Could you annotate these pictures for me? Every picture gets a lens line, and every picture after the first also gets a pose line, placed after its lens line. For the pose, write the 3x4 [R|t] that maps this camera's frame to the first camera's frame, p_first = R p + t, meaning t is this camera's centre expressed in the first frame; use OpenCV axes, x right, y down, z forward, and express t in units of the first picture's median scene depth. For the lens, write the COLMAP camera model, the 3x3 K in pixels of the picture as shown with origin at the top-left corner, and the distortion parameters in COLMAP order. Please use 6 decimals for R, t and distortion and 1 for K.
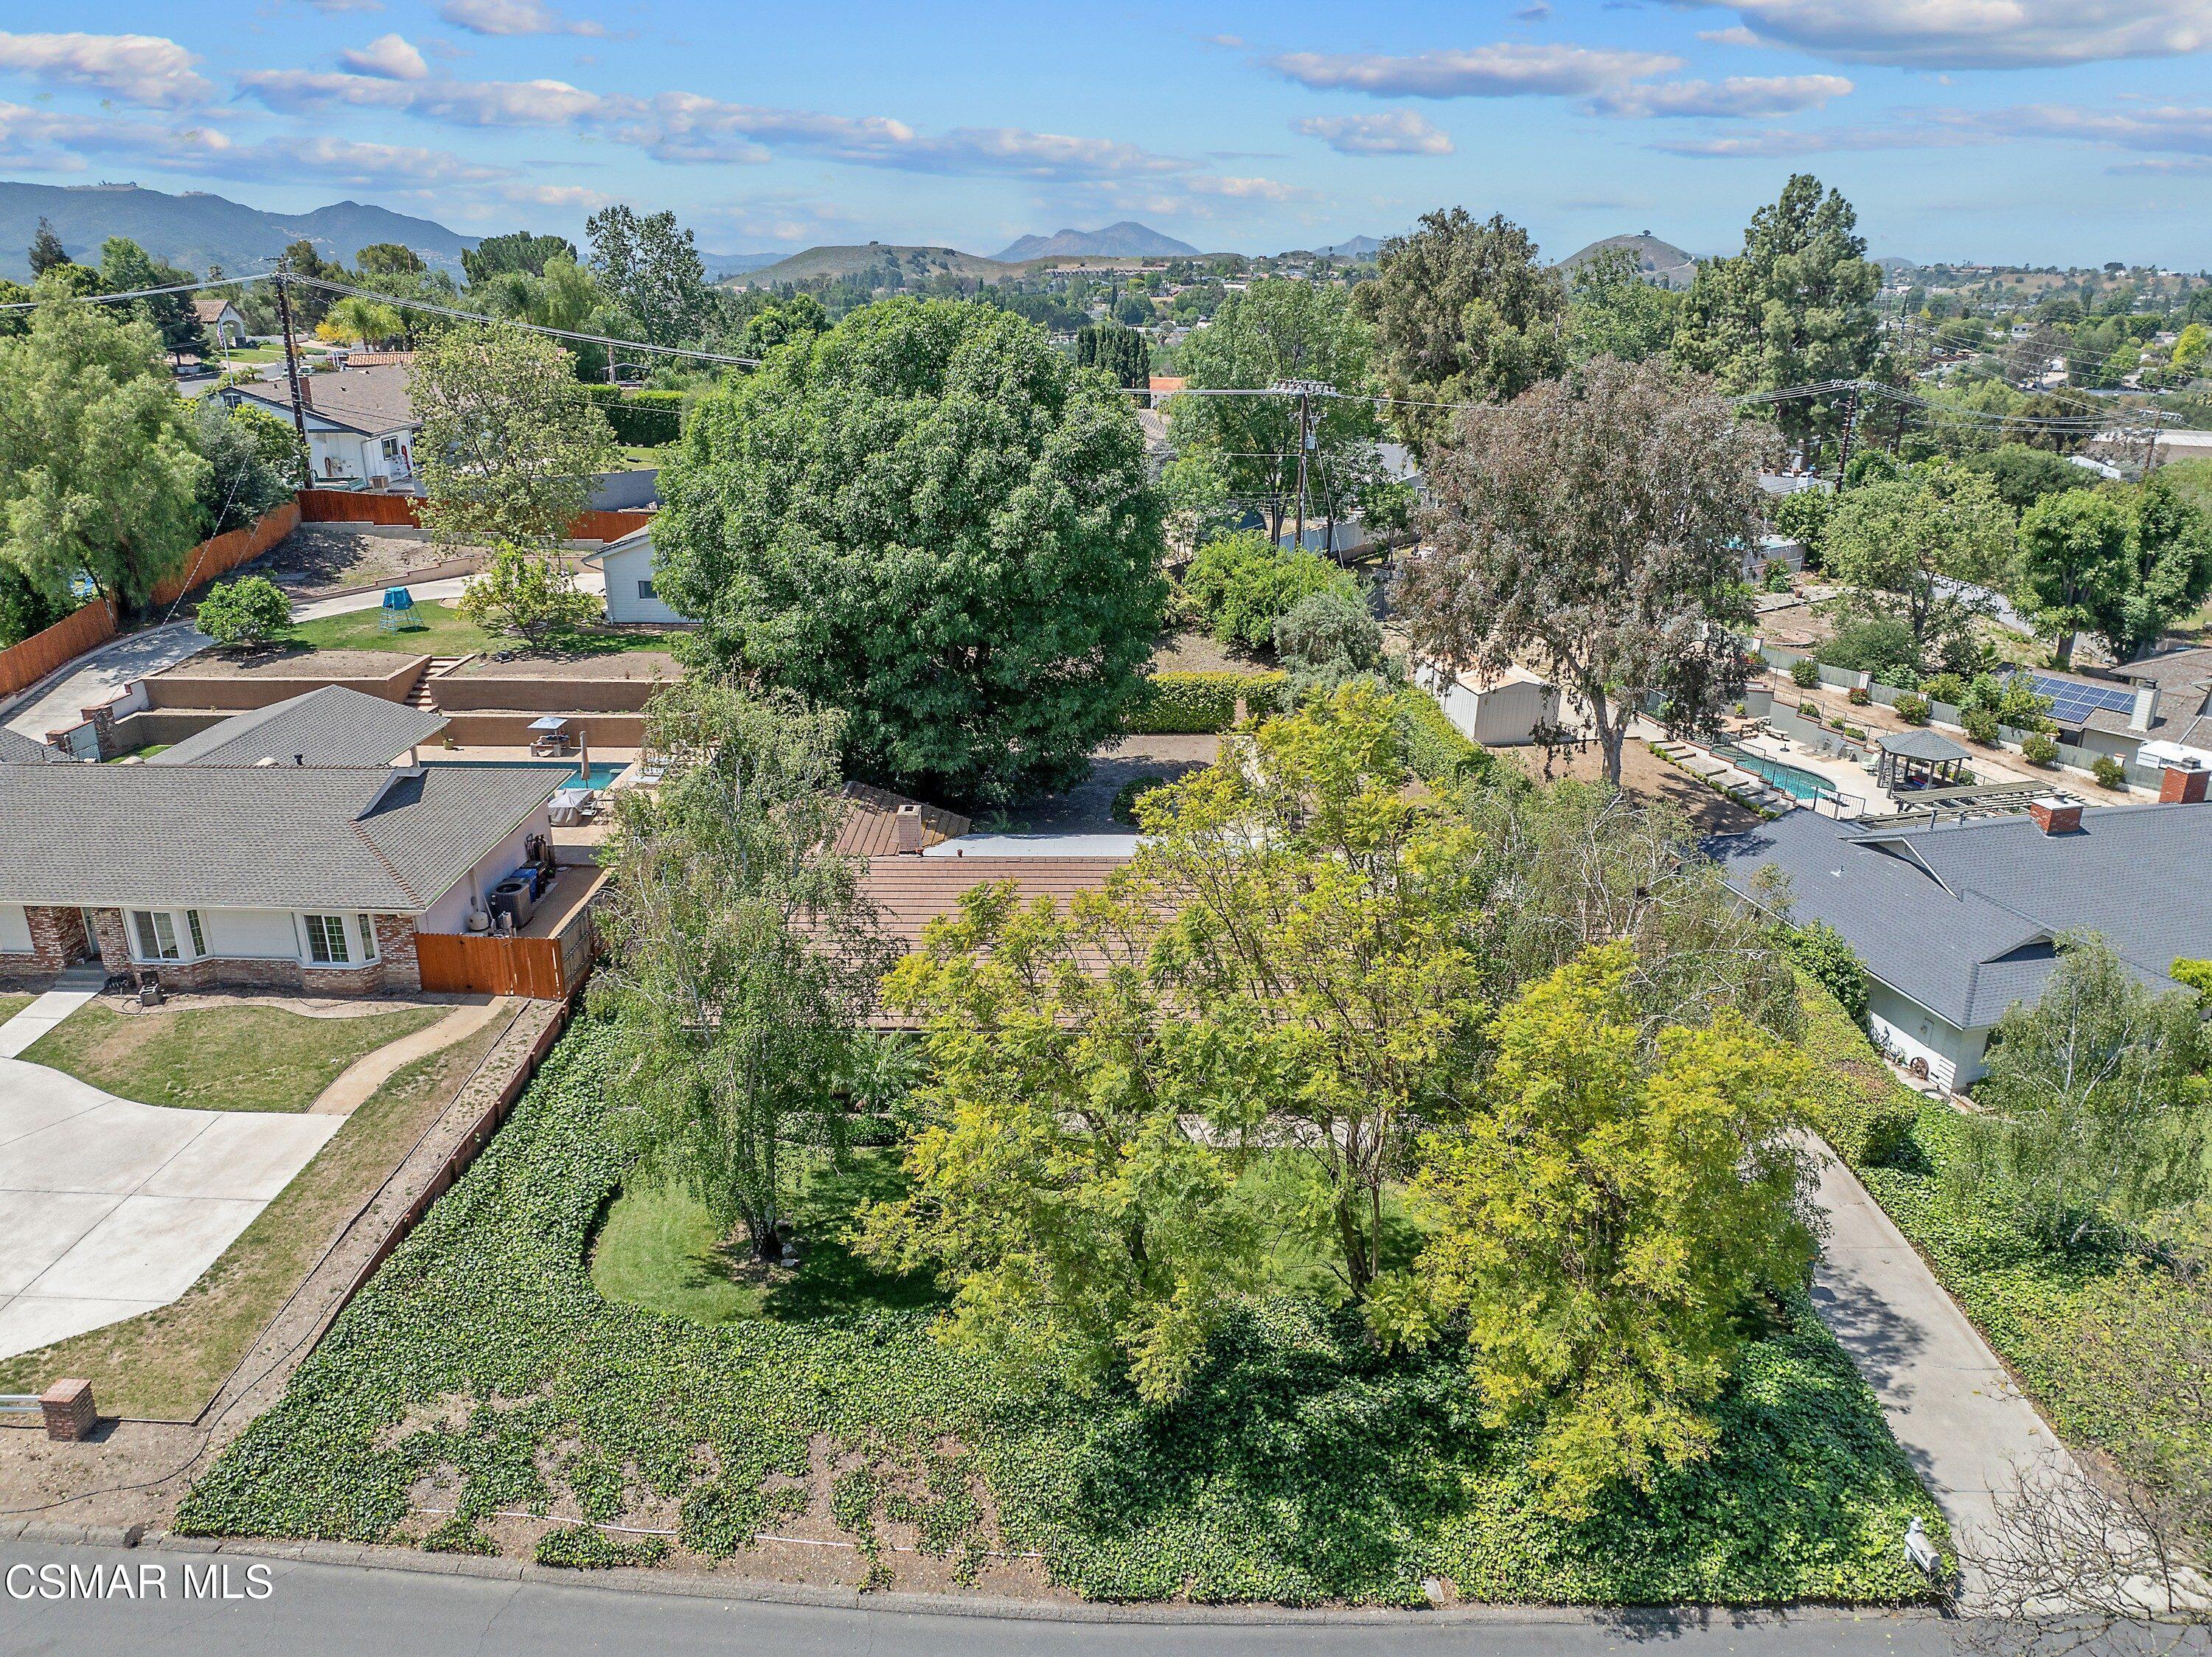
lens RADIAL K [[1554.0, 0, 1104.0], [0, 1554.0, 811.3], [0, 0, 1]] dist [-0.041736, 0.011082]
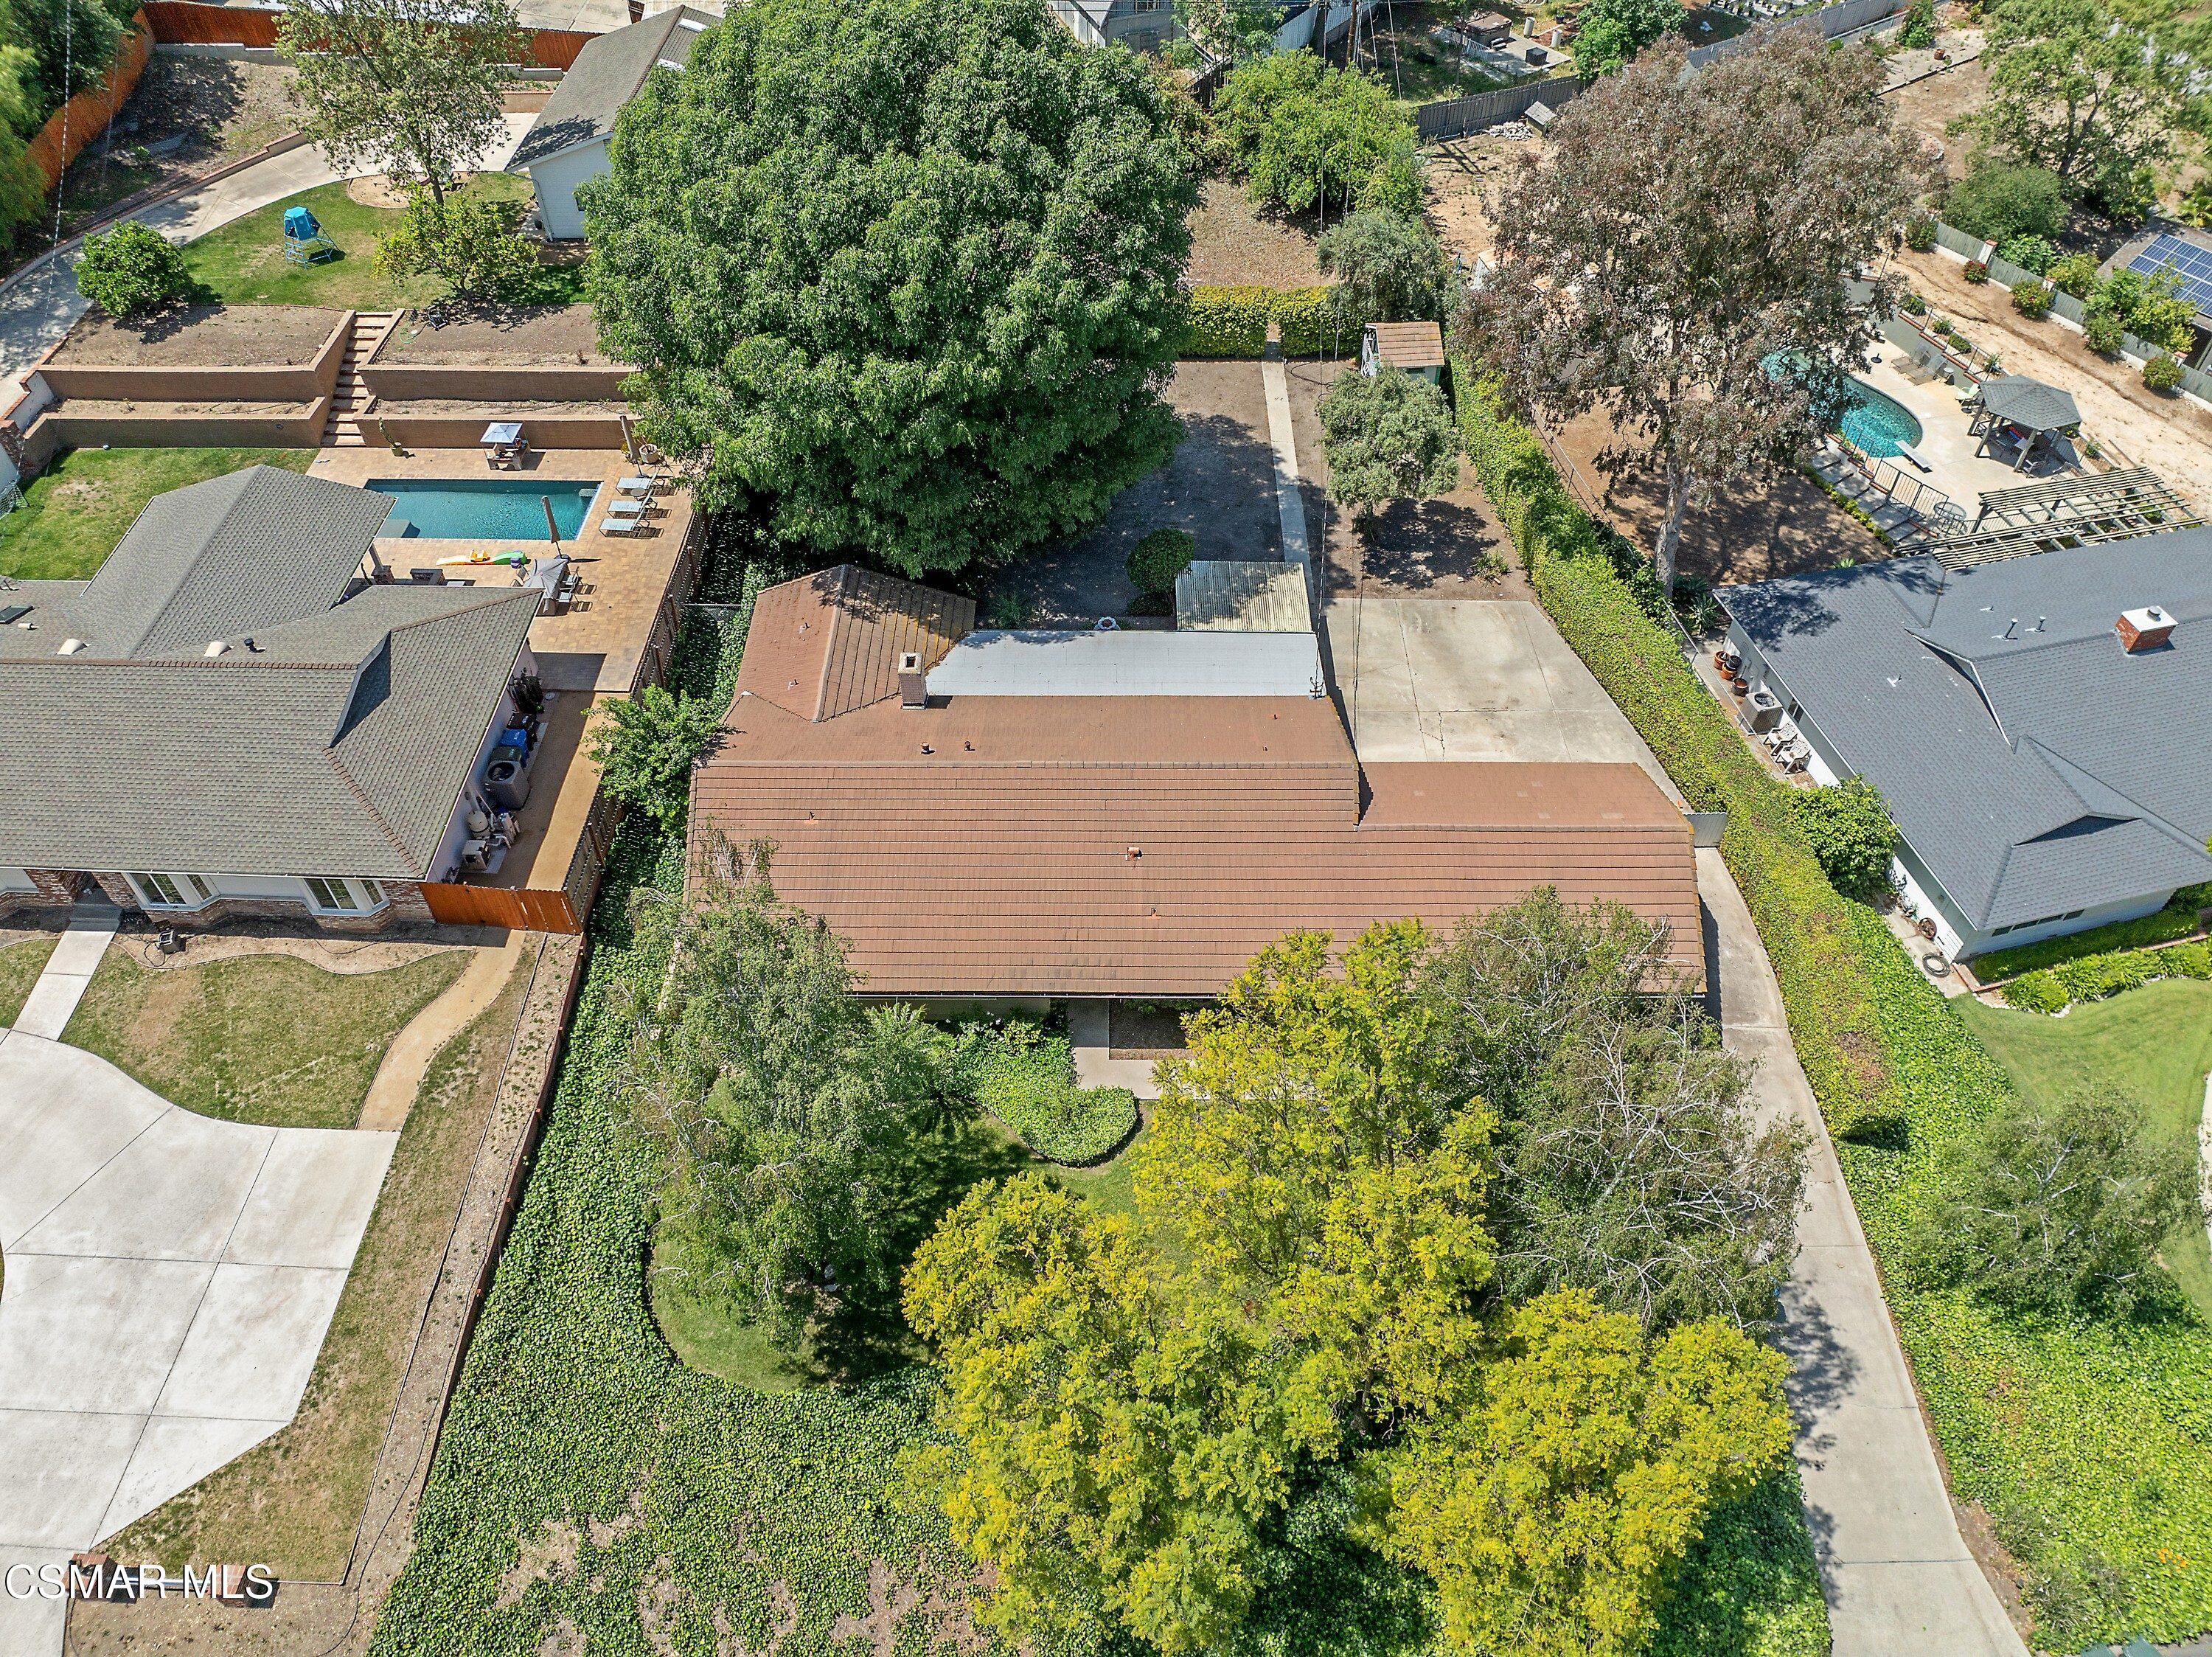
lens RADIAL K [[1554.0, 0, 1102.1], [0, 1554.0, 821.7], [0, 0, 1]] dist [-0.041736, 0.011082]
pose [[0.999968, 0.000790, -0.008006, -0.002909], [0.003076, 0.882016, 0.471209, -0.347347], [0.007434, -0.471219, 0.881985, 0.129377]]
